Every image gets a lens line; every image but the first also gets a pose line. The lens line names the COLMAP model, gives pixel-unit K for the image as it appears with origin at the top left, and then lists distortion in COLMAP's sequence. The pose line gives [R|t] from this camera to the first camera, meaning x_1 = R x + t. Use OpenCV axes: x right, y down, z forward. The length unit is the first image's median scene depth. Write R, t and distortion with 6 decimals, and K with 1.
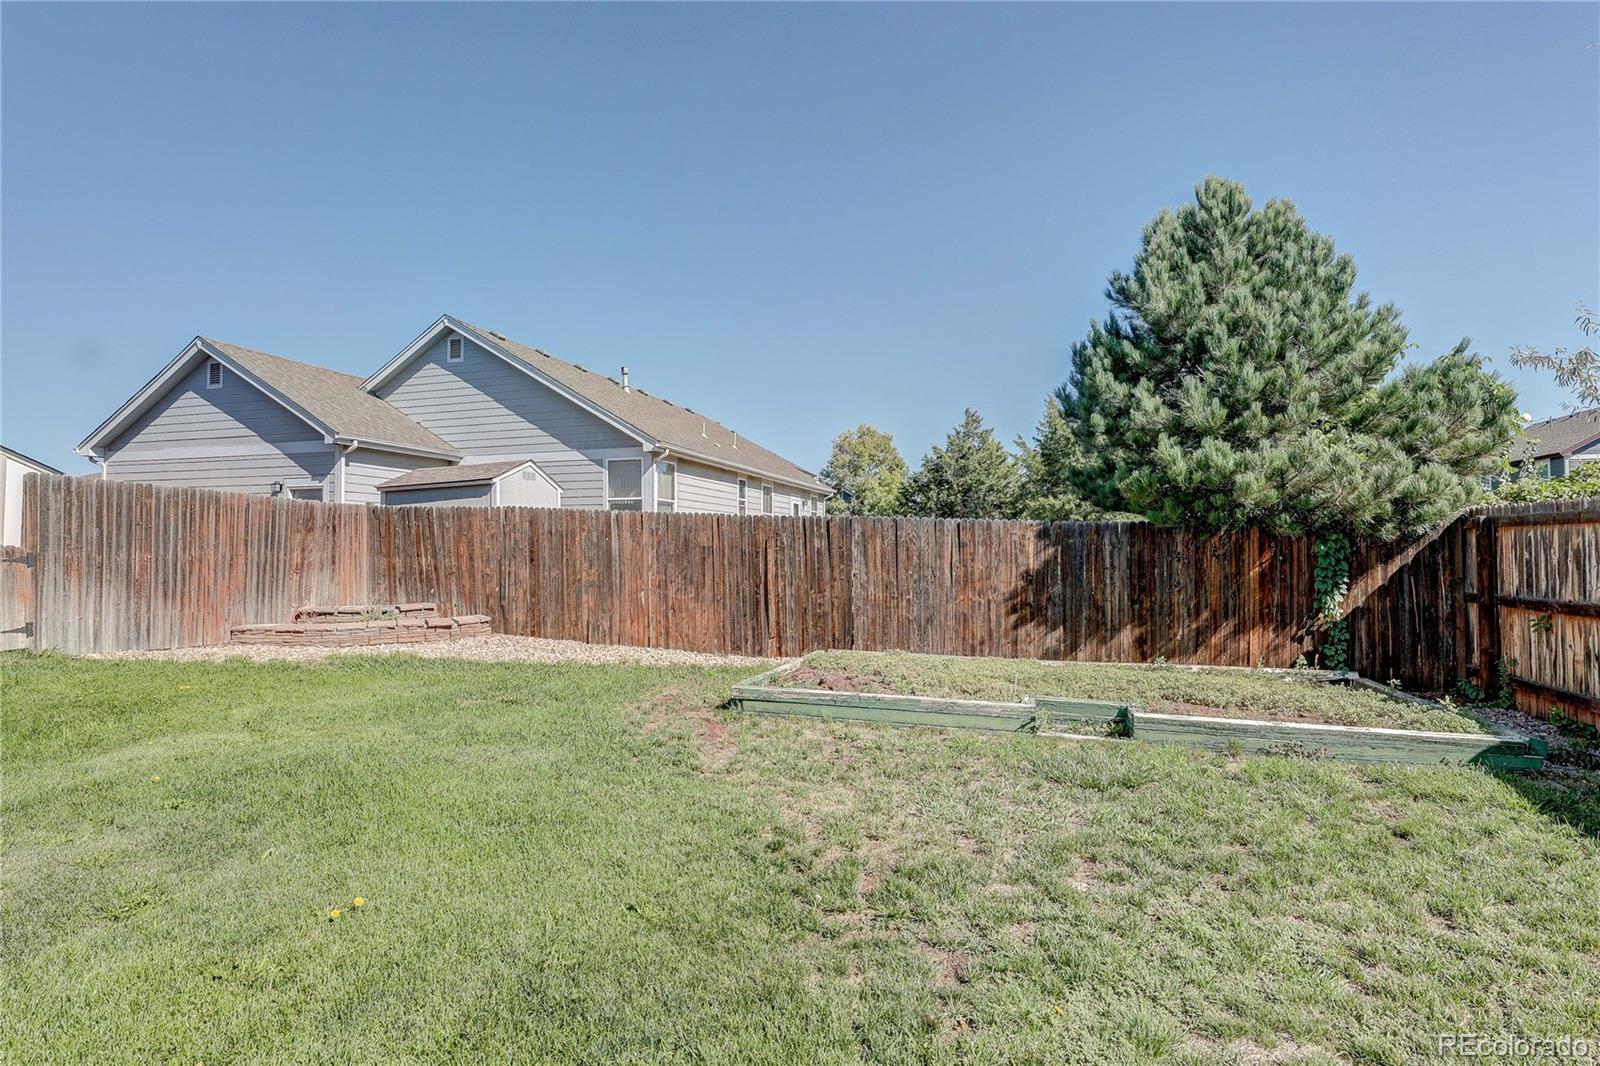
lens RADIAL K [[759.0, 0, 800.0], [0, 759.0, 533.0], [0, 0, 1]] dist [-0.009790, -0.000037]
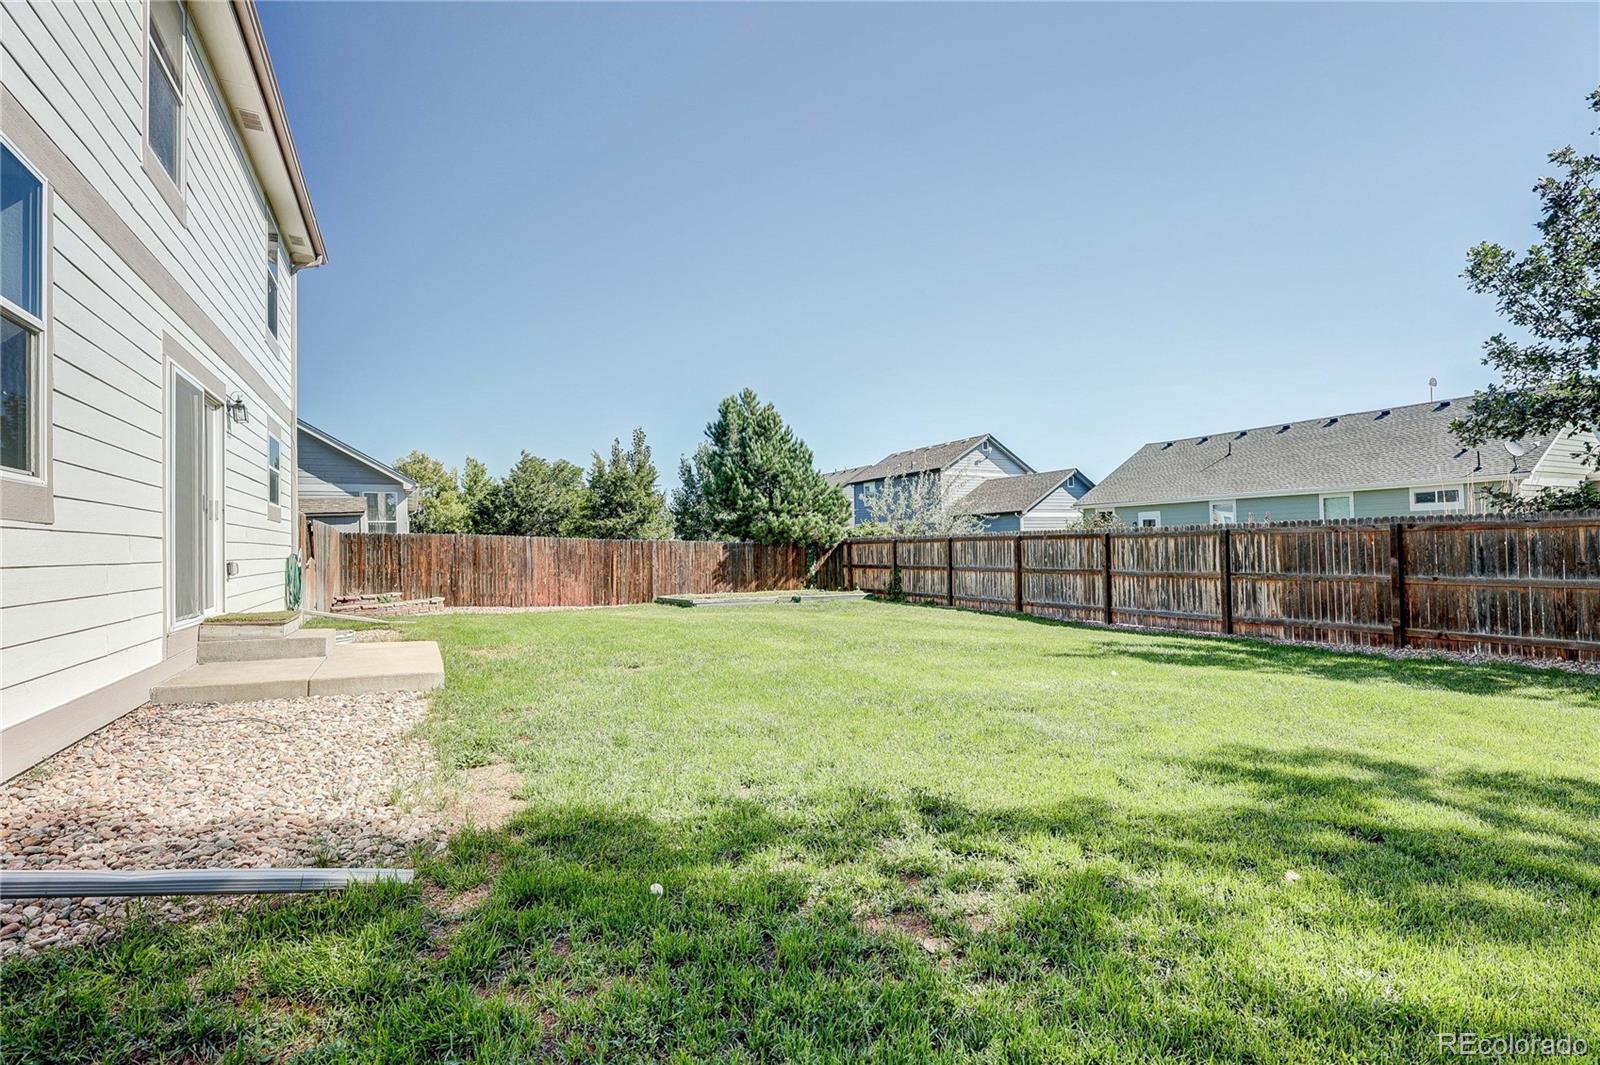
lens RADIAL K [[759.0, 0, 800.0], [0, 759.0, 532.5], [0, 0, 1]] dist [-0.009790, -0.000037]
pose [[0.702483, 0.002334, 0.711697, -1.360287], [0.002714, 0.999979, -0.005957, -0.032212], [-0.711696, 0.006116, 0.702461, -0.999795]]
